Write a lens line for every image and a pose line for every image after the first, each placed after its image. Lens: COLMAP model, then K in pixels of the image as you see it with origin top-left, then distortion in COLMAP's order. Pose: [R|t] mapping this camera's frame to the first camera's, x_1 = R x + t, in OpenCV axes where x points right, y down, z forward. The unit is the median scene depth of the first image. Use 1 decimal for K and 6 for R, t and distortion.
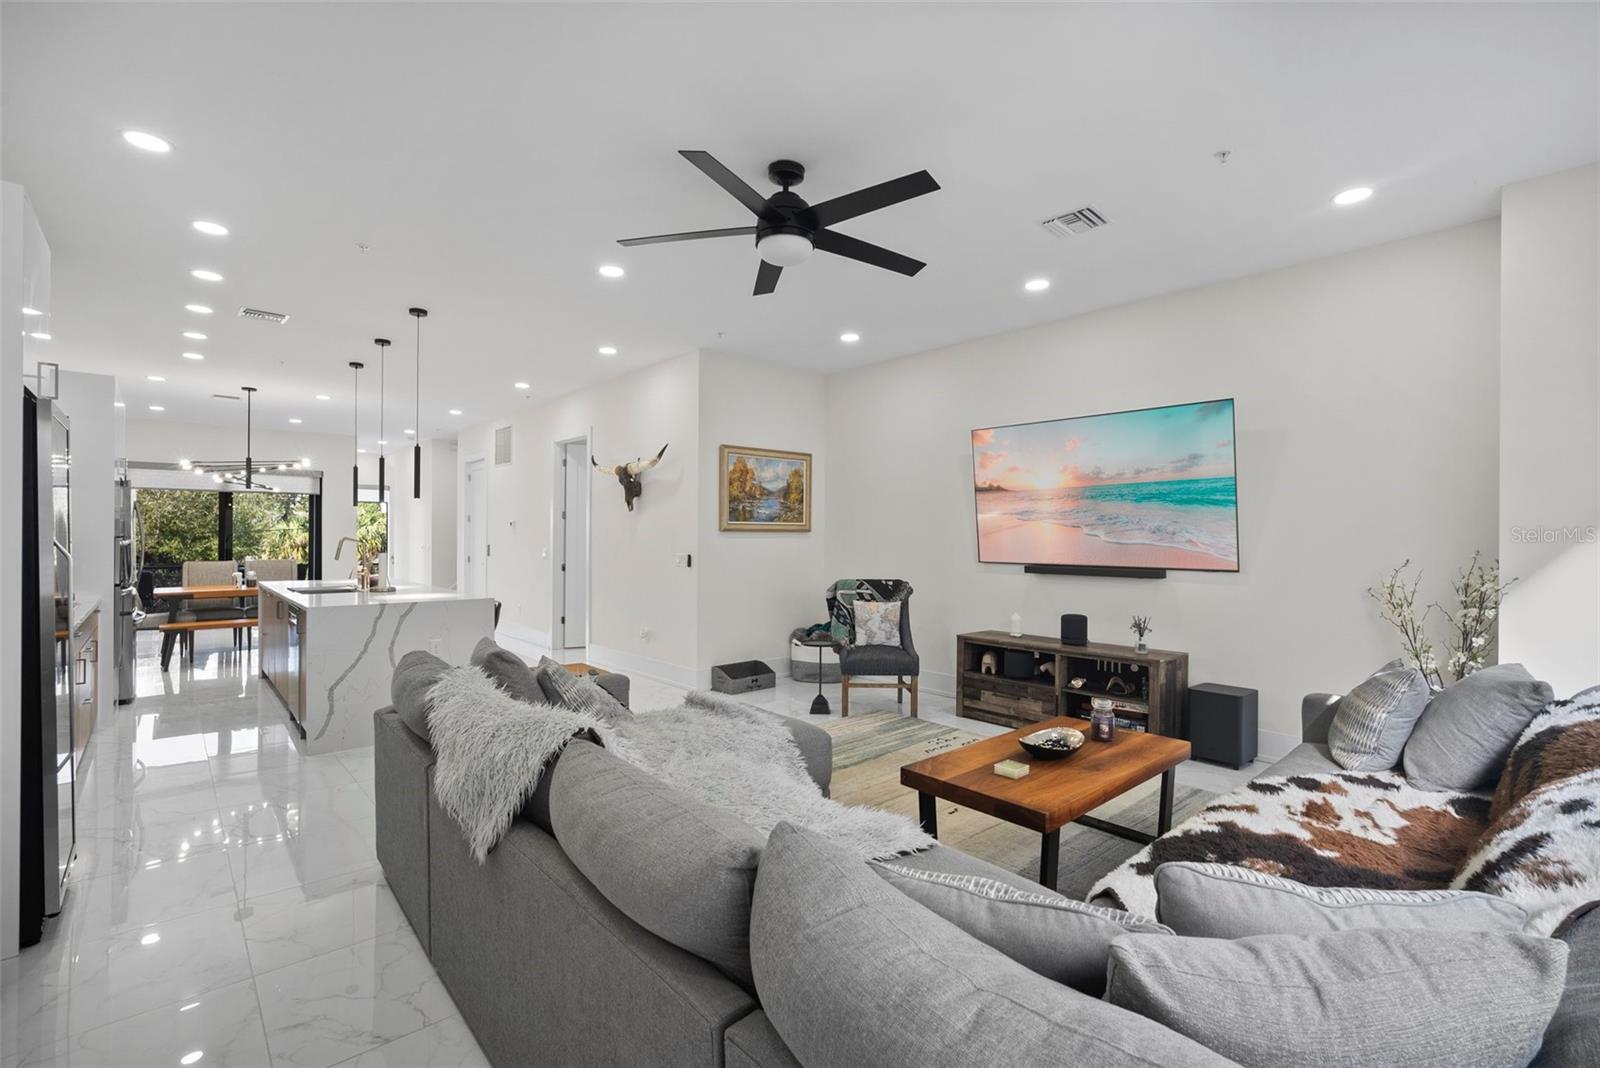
lens RADIAL K [[706.0, 0, 794.0], [0, 706.0, 538.7], [0, 0, 1]] dist [-0.011913, 0.004023]
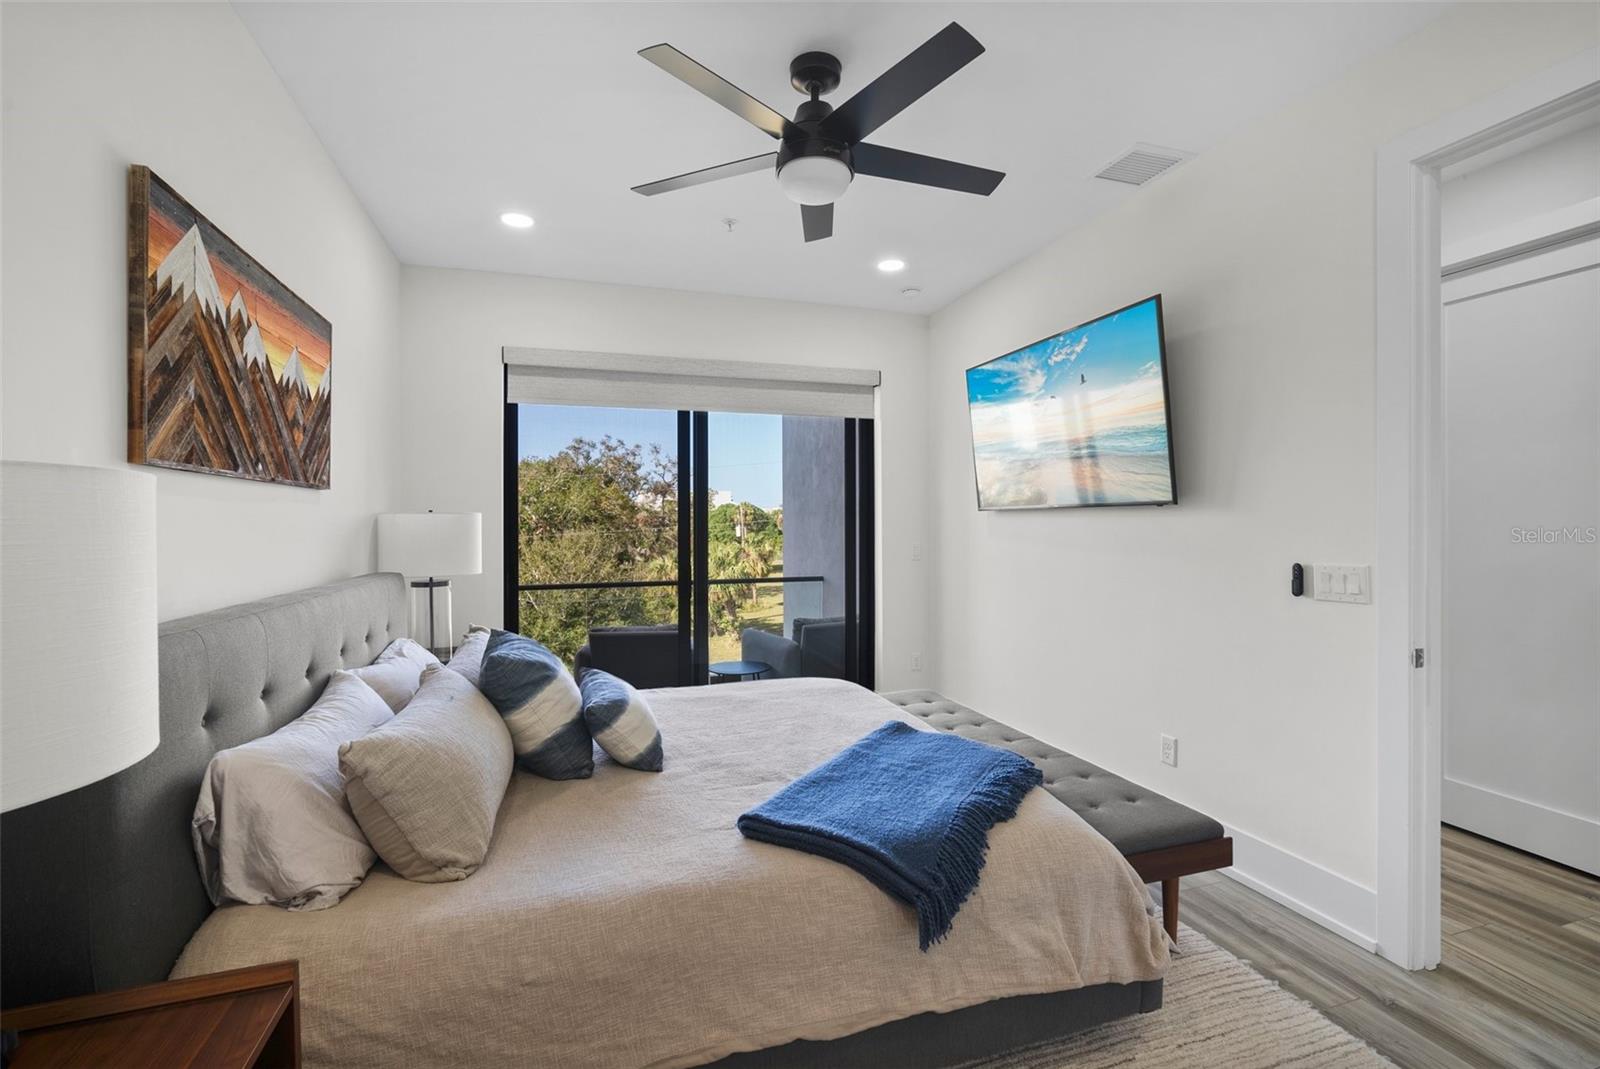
lens RADIAL K [[706.0, 0, 794.4], [0, 706.0, 527.9], [0, 0, 1]] dist [-0.011913, 0.004023]
pose [[0.912650, -0.007502, -0.408673, -1.044556], [0.008250, 0.999966, 0.000067, -0.601588], [0.408659, -0.003432, 0.912681, 1.128185]]
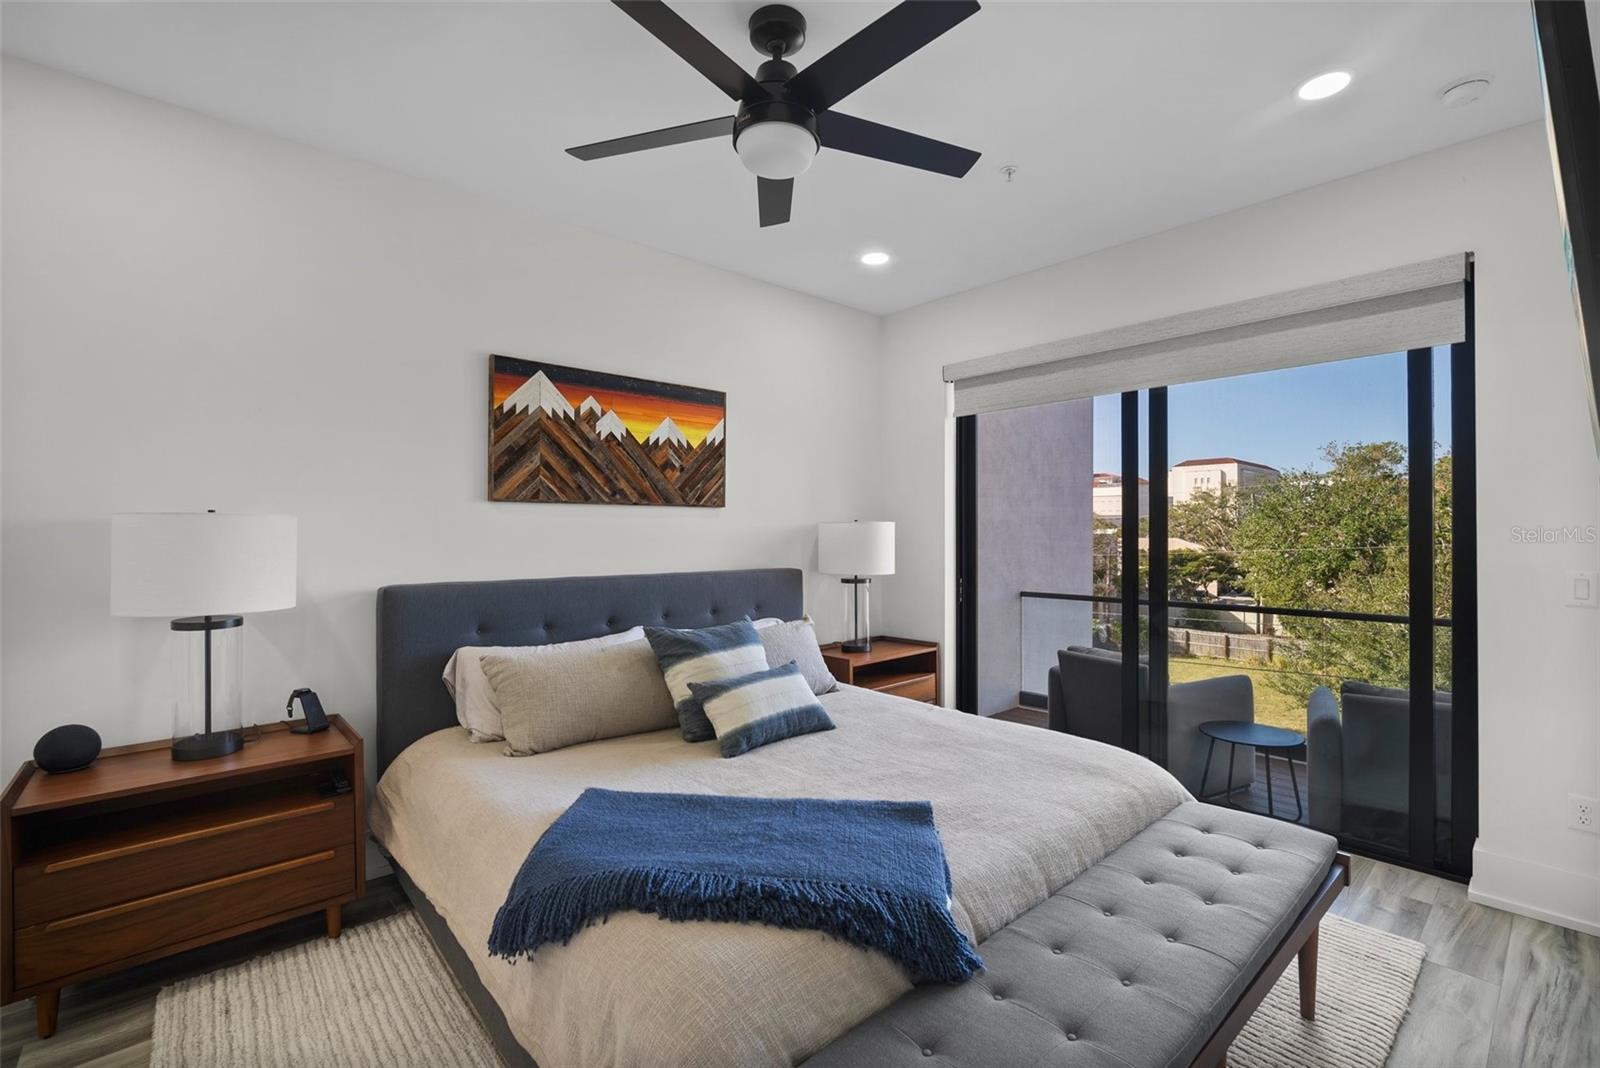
lens RADIAL K [[706.0, 0, 798.8], [0, 706.0, 535.3], [0, 0, 1]] dist [-0.011913, 0.004023]
pose [[-0.003774, -0.002365, -0.999990, -0.843852], [-0.003137, 0.999992, -0.002353, -0.601584], [0.999988, 0.003128, -0.003781, 1.501821]]
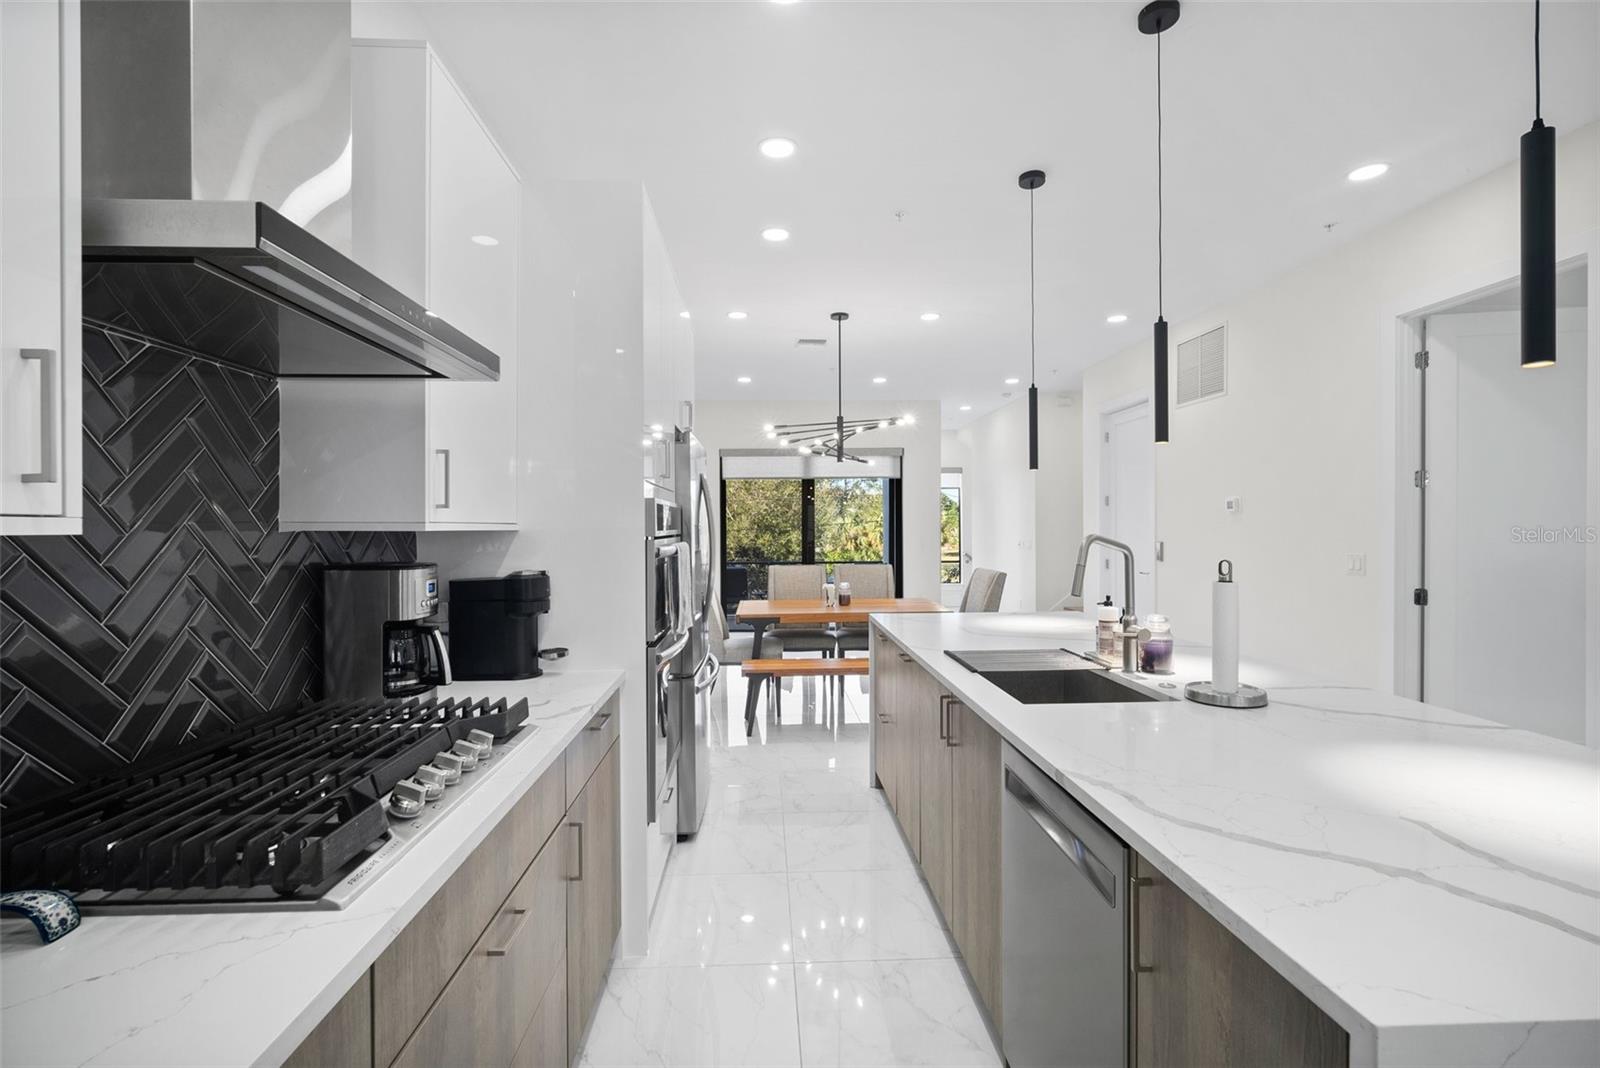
lens RADIAL K [[706.0, 0, 808.3], [0, 706.0, 541.3], [0, 0, 1]] dist [-0.011913, 0.004023]
pose [[0.784869, 0.001538, -0.619660, -0.499878], [0.008966, 0.999864, 0.013838, -0.005478], [0.619597, -0.016417, 0.784749, 0.585910]]
